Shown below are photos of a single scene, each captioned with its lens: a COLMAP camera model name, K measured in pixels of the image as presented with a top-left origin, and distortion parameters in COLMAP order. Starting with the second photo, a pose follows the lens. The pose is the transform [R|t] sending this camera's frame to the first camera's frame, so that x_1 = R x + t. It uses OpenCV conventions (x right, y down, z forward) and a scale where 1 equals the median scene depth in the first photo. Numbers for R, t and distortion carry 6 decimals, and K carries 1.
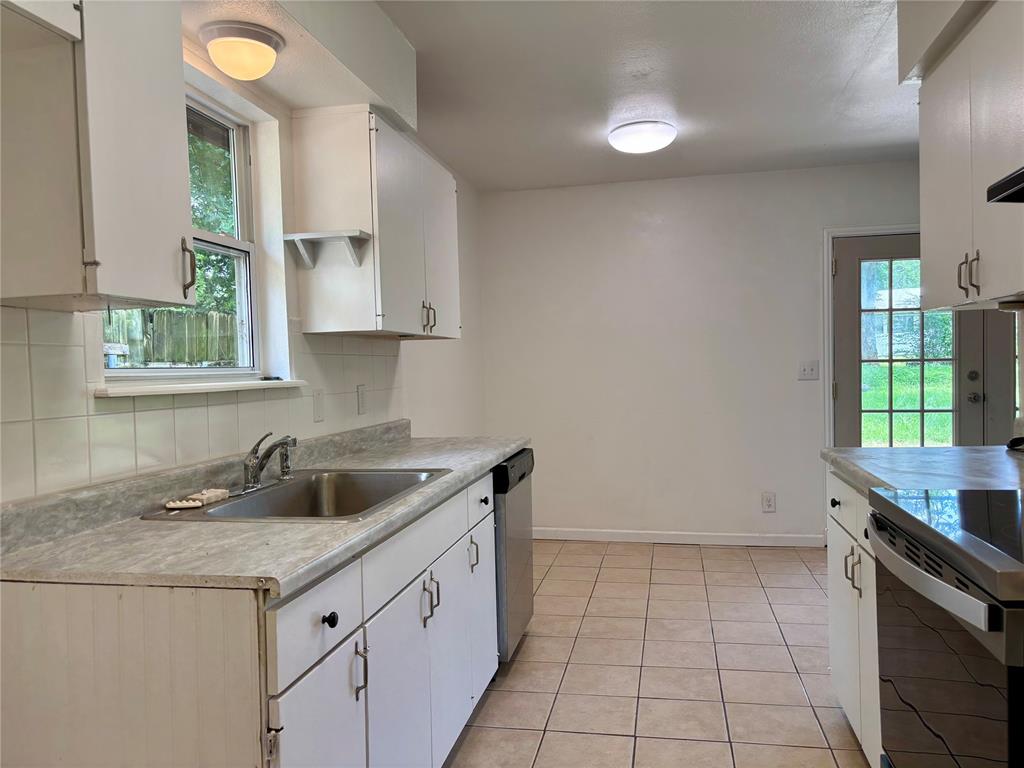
lens RADIAL K [[779.7, 0, 512.0], [0, 779.7, 384.0], [0, 0, 1]] dist [0.047865, -0.048083]
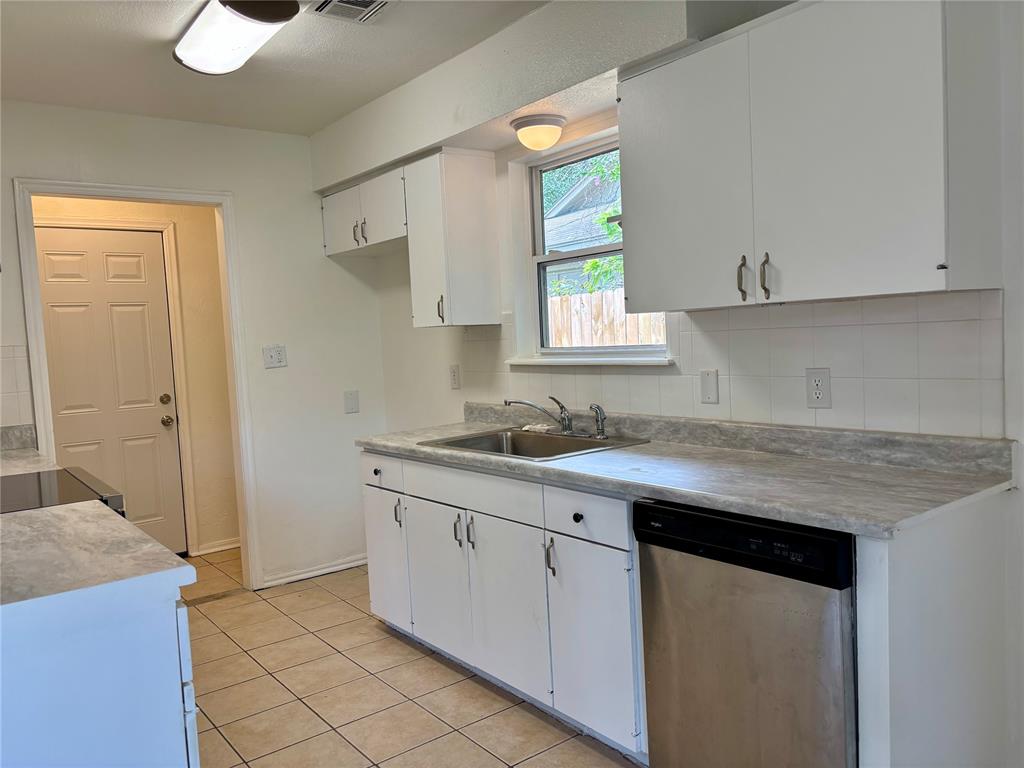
lens RADIAL K [[779.7, 0, 512.0], [0, 779.7, 384.0], [0, 0, 1]] dist [0.047865, -0.048083]
pose [[-0.650248, 0.144640, -0.745826, 0.745472], [0.074609, 0.989122, 0.126775, -0.139759], [0.756050, 0.026790, -0.653966, 1.608419]]
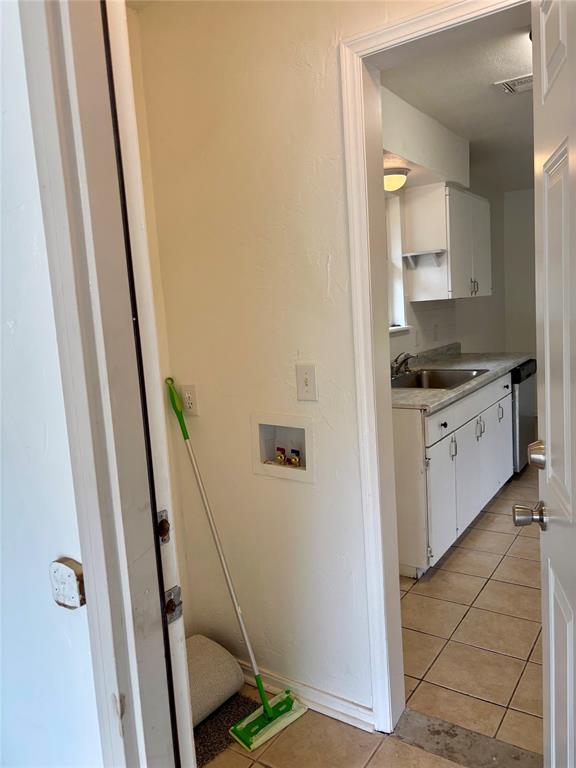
lens RADIAL K [[584.7, 0, 288.5], [0, 584.7, 375.8], [0, 0, 1]] dist [0.047865, -0.048083]
pose [[0.926605, 0.012520, -0.375828, 0.011173], [0.029192, 0.994034, 0.105087, -0.045730], [0.374901, -0.108345, 0.920712, -0.538497]]
